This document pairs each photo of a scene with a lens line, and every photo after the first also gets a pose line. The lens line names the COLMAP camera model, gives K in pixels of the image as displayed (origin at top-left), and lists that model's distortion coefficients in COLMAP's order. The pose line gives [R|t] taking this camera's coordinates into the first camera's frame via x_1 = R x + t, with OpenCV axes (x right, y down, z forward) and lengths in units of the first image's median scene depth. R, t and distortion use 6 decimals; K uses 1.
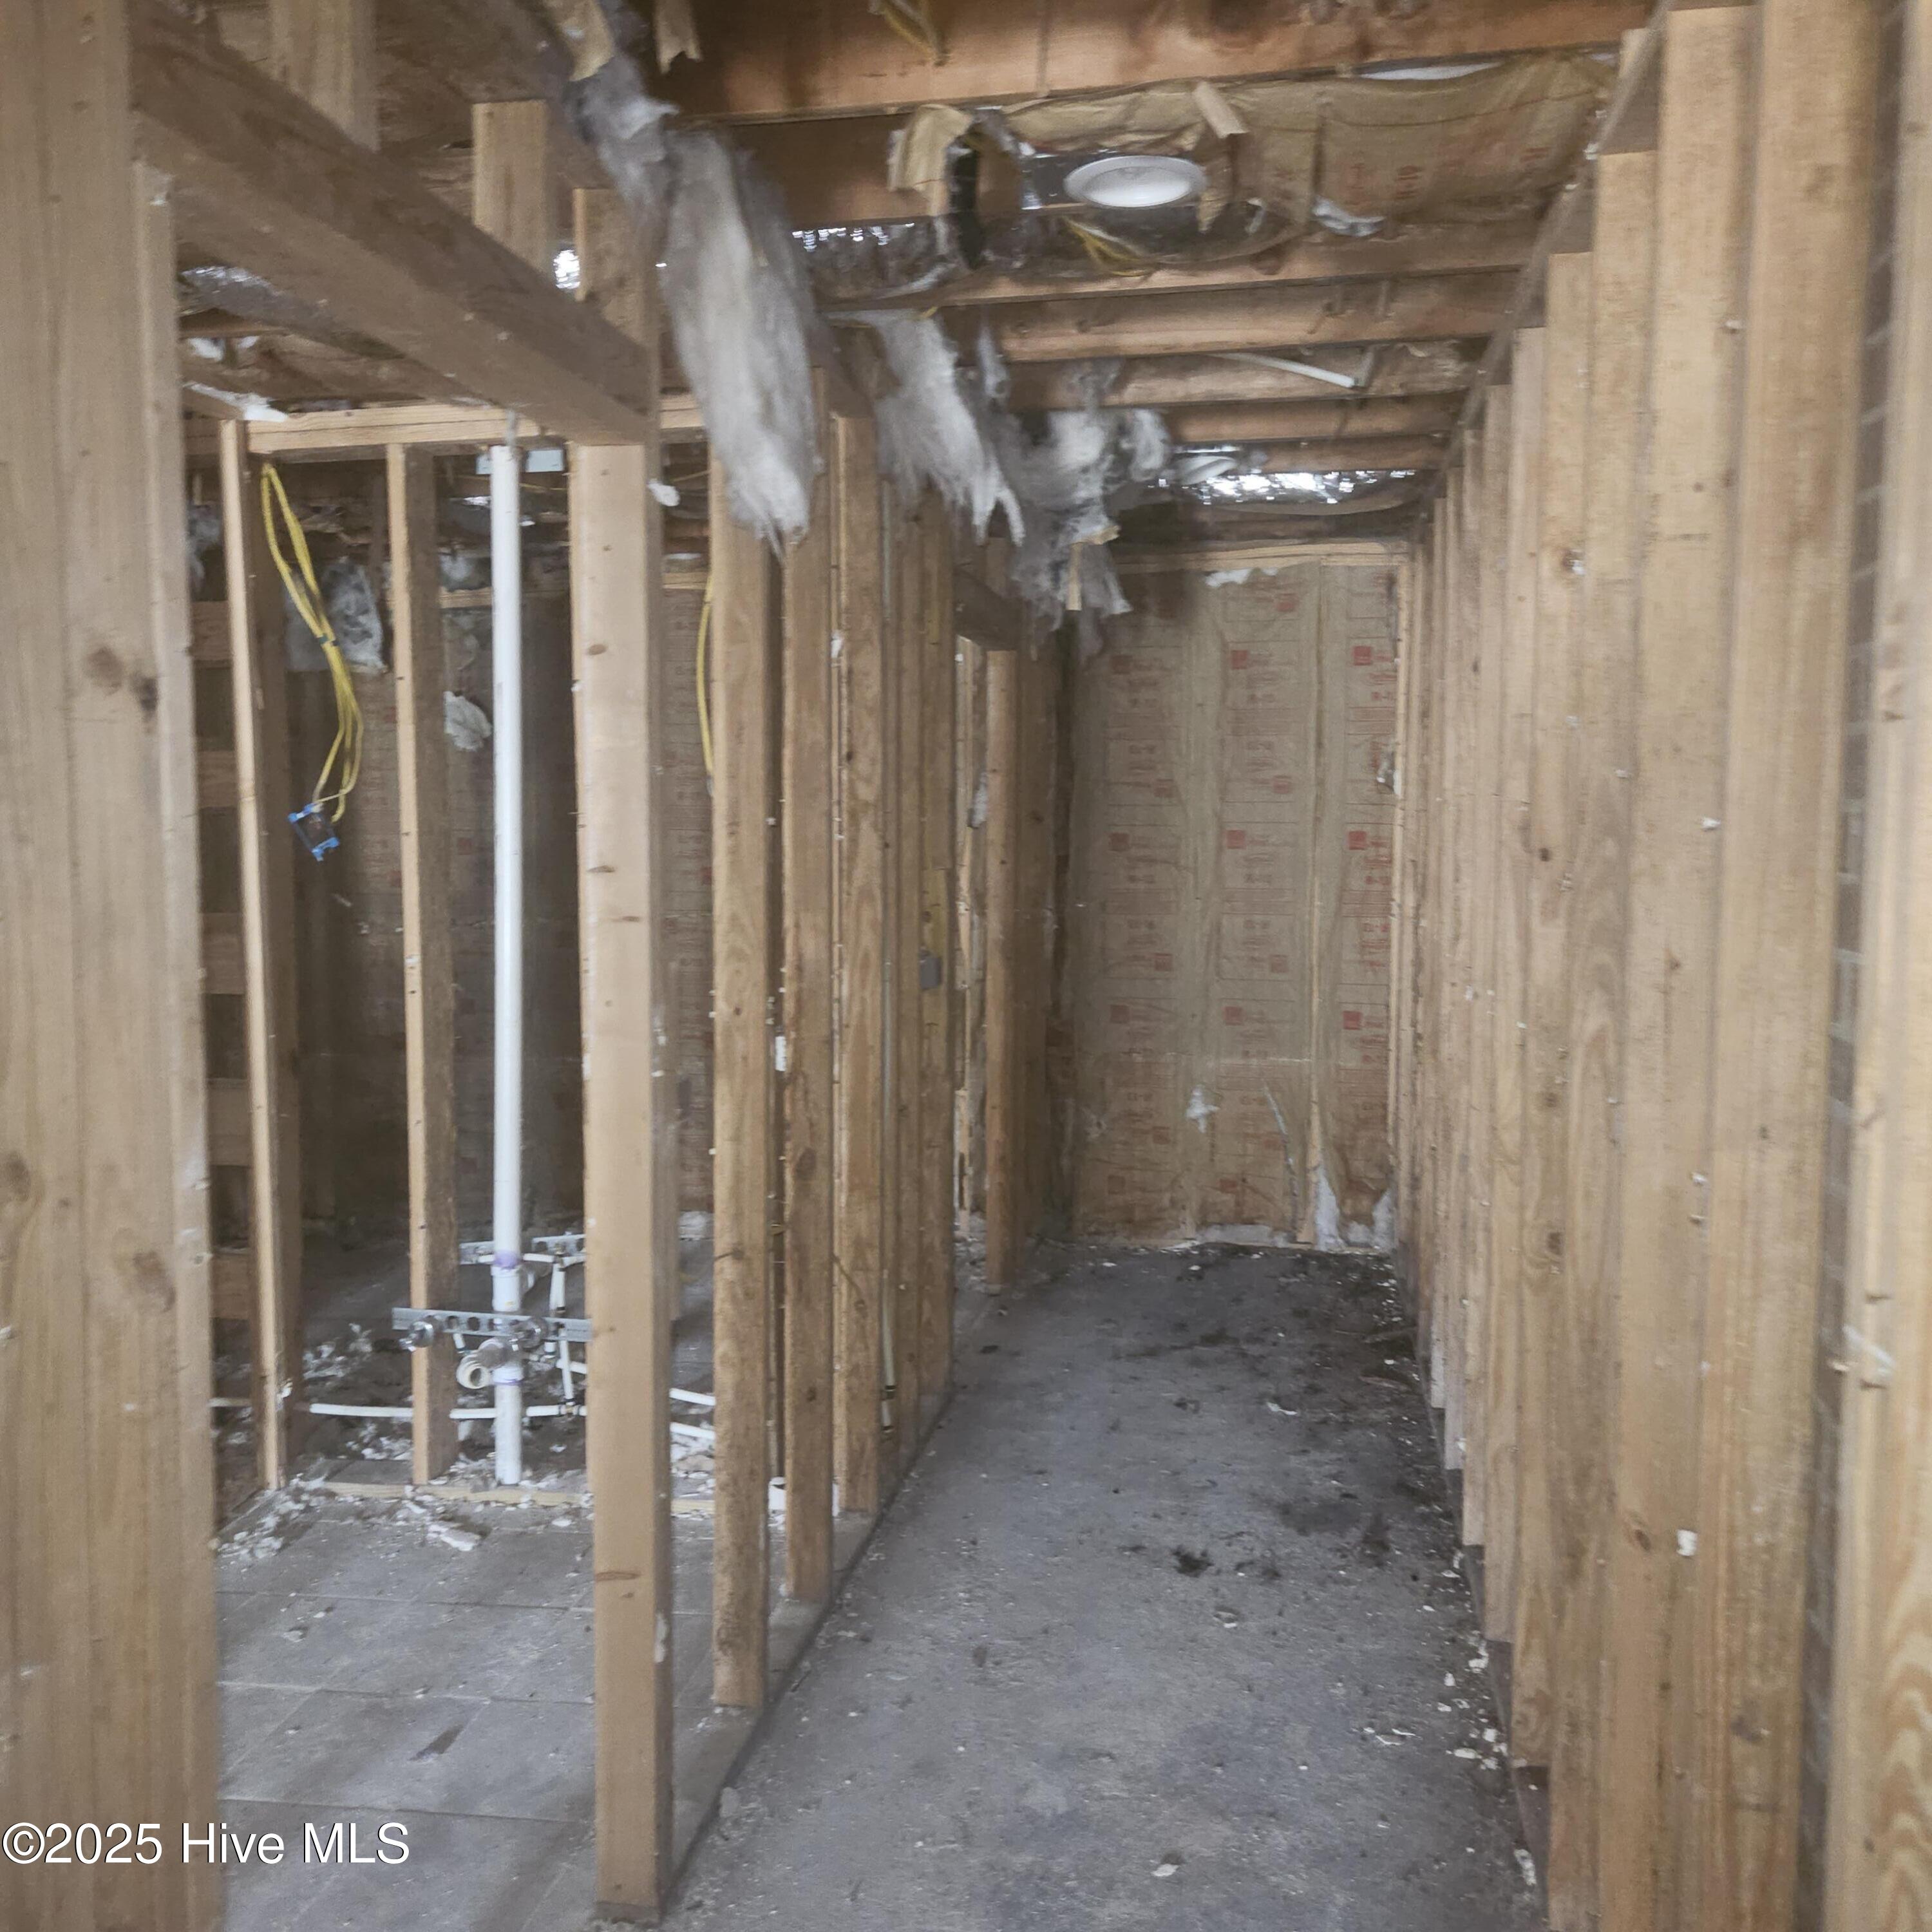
lens RADIAL K [[1707.9, 0, 963.7], [0, 1707.9, 967.7], [0, 0, 1]] dist [0.068979, -0.056672]
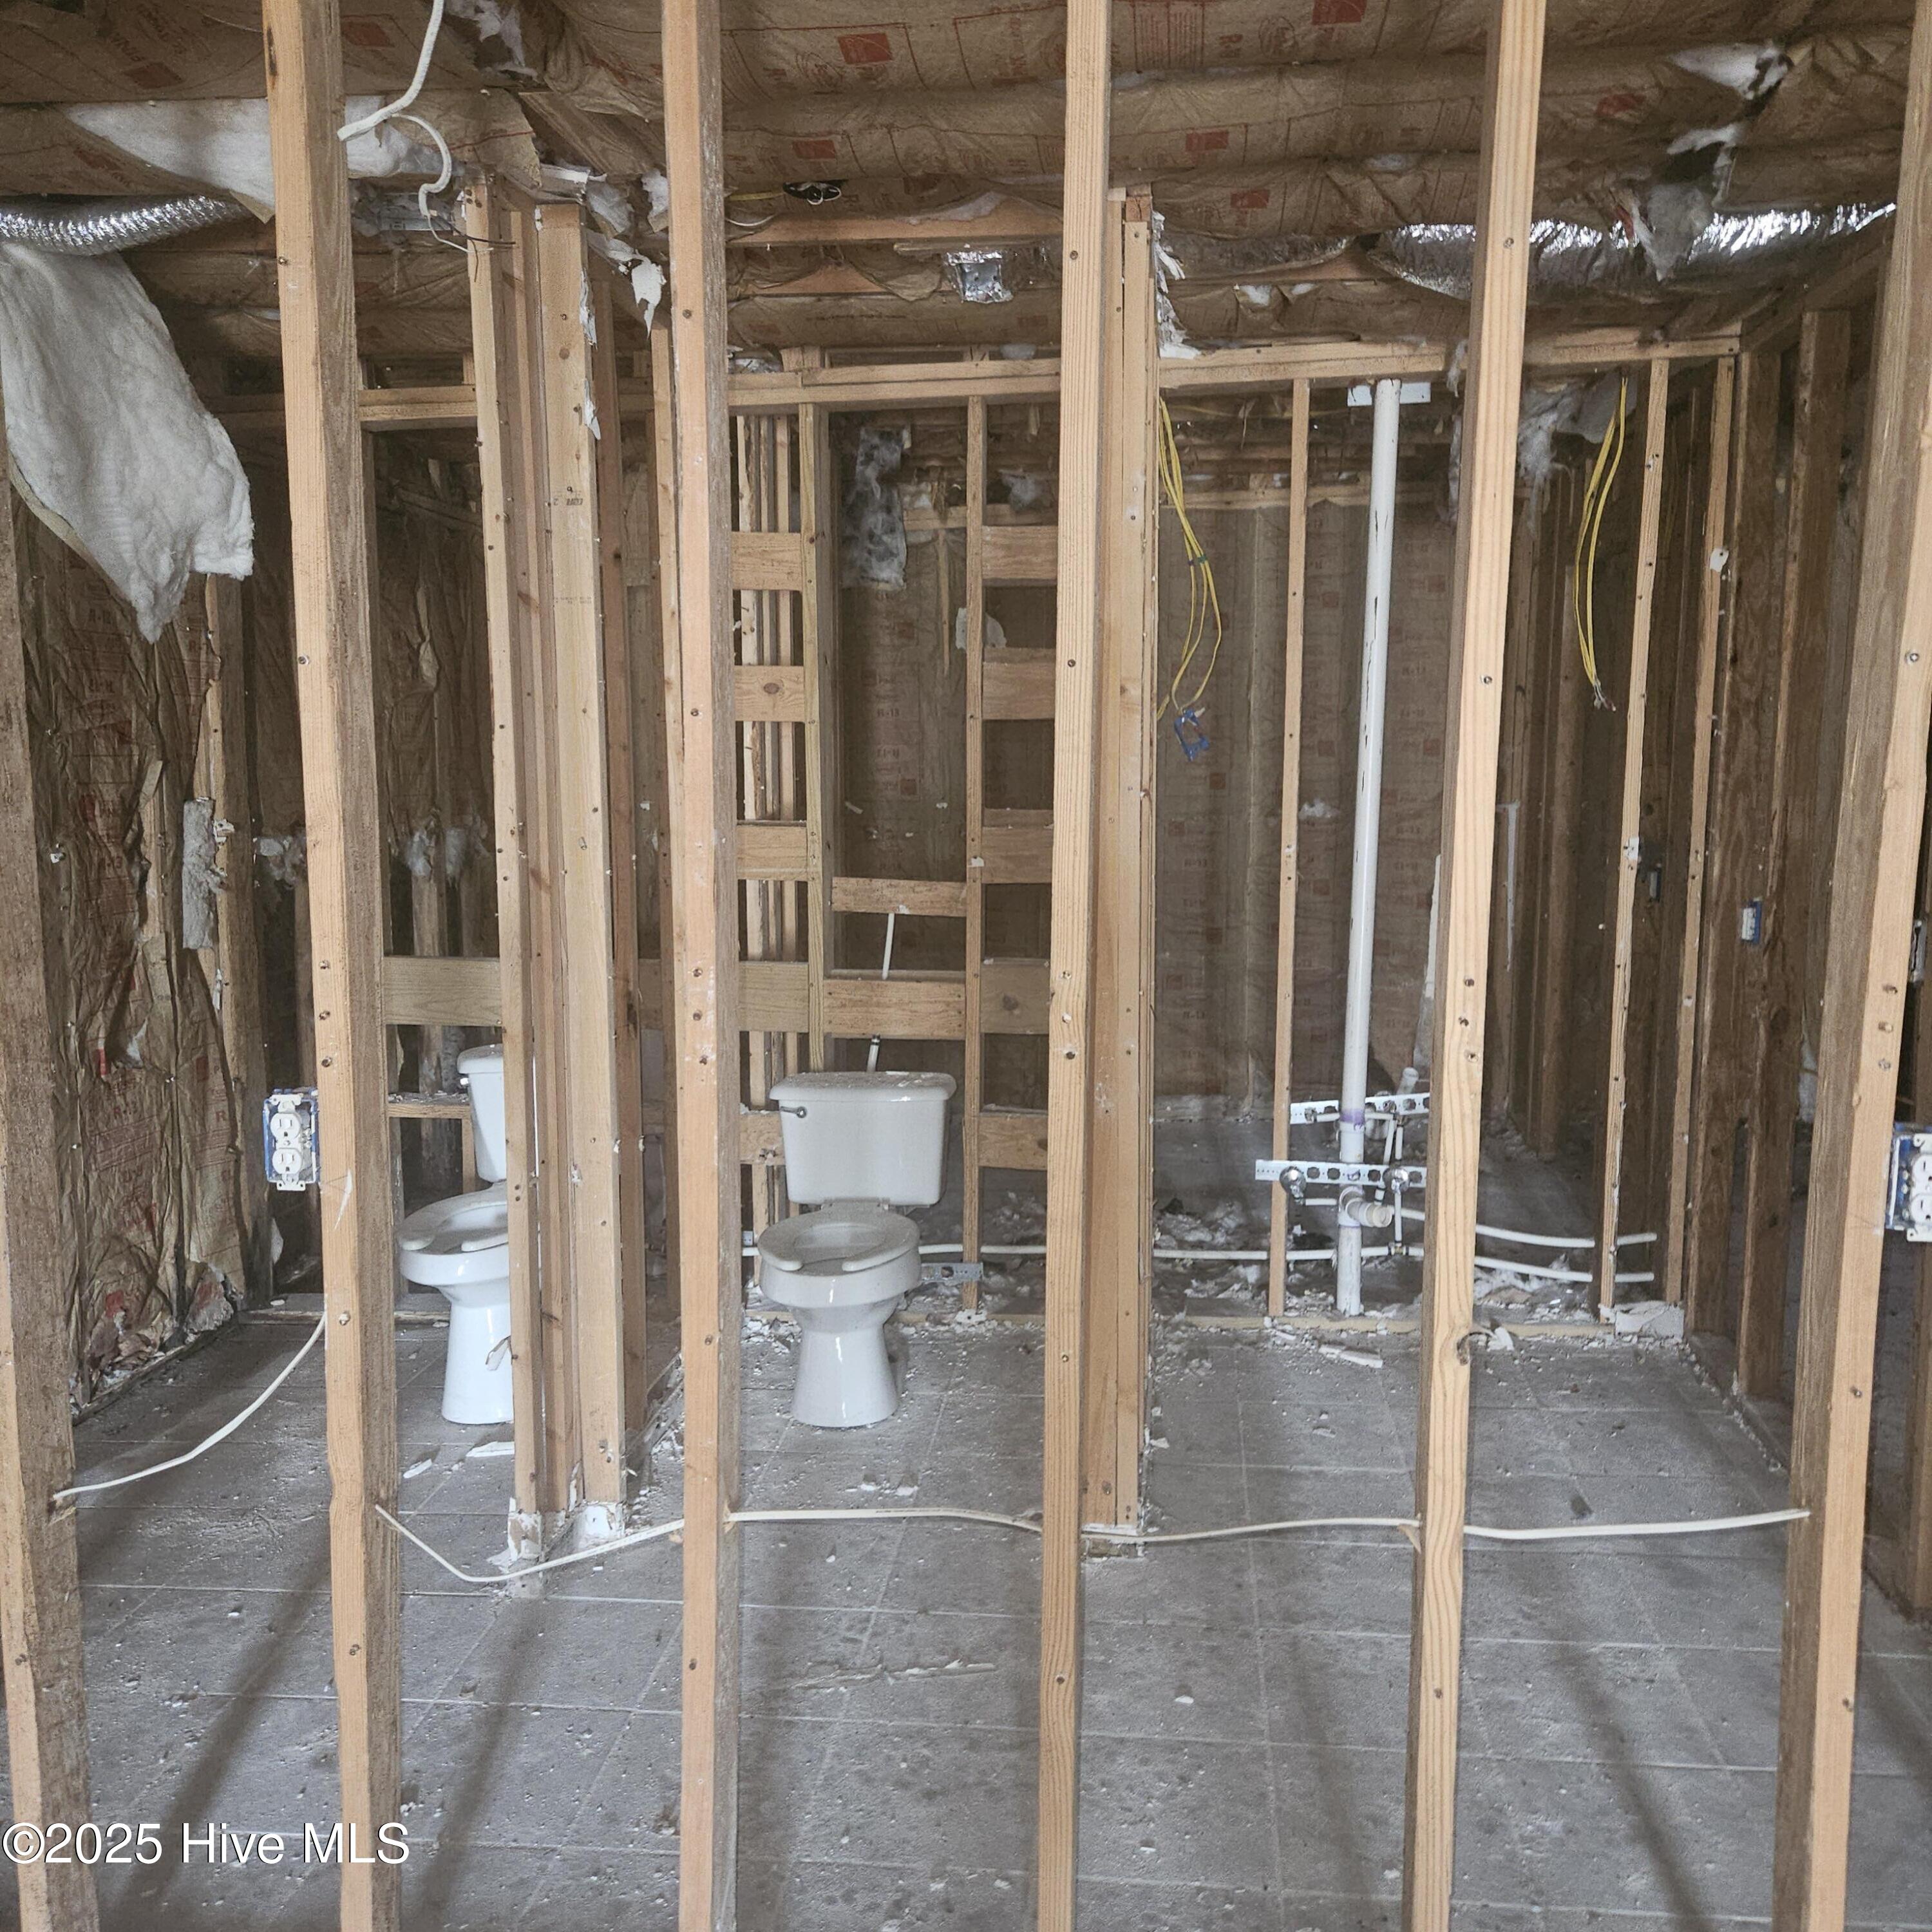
lens RADIAL K [[1707.9, 0, 969.5], [0, 1707.9, 967.8], [0, 0, 1]] dist [0.068979, -0.056672]
pose [[0.998488, -0.011595, 0.053736, -0.596363], [0.009022, 0.998813, 0.047872, 0.017126], [-0.054228, -0.047314, 0.997407, -0.100874]]
